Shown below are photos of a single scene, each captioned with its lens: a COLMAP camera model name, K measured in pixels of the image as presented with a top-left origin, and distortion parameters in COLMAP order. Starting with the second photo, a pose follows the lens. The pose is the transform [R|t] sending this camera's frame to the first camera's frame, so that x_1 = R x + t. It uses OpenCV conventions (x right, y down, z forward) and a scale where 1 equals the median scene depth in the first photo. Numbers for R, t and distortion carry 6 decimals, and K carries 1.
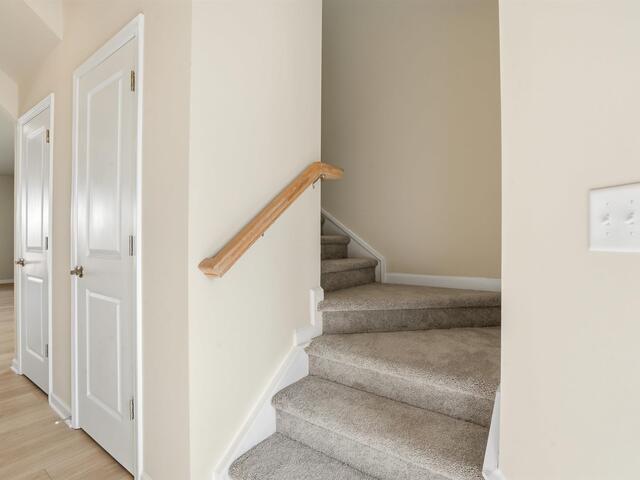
lens RADIAL K [[334.4, 0, 318.4], [0, 334.4, 242.2], [0, 0, 1]] dist [-0.070119, 0.030546]
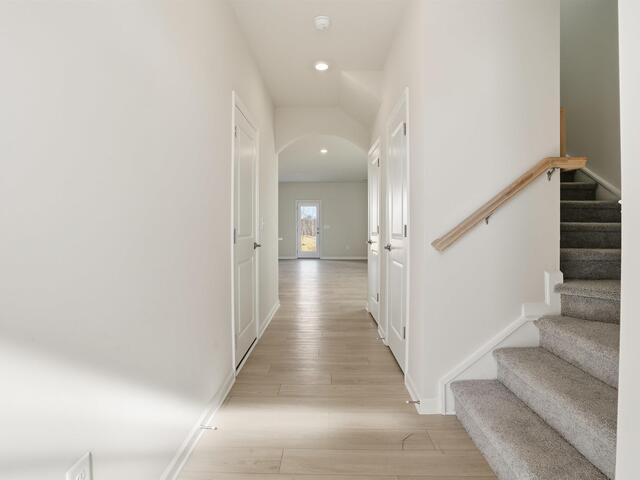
lens RADIAL K [[334.4, 0, 318.4], [0, 334.4, 242.2], [0, 0, 1]] dist [-0.070119, 0.030546]
pose [[0.577116, 0.029980, -0.816111, 0.423363], [0.000017, 0.999325, 0.036723, 0.003837], [0.816662, -0.021207, 0.576727, -0.243044]]
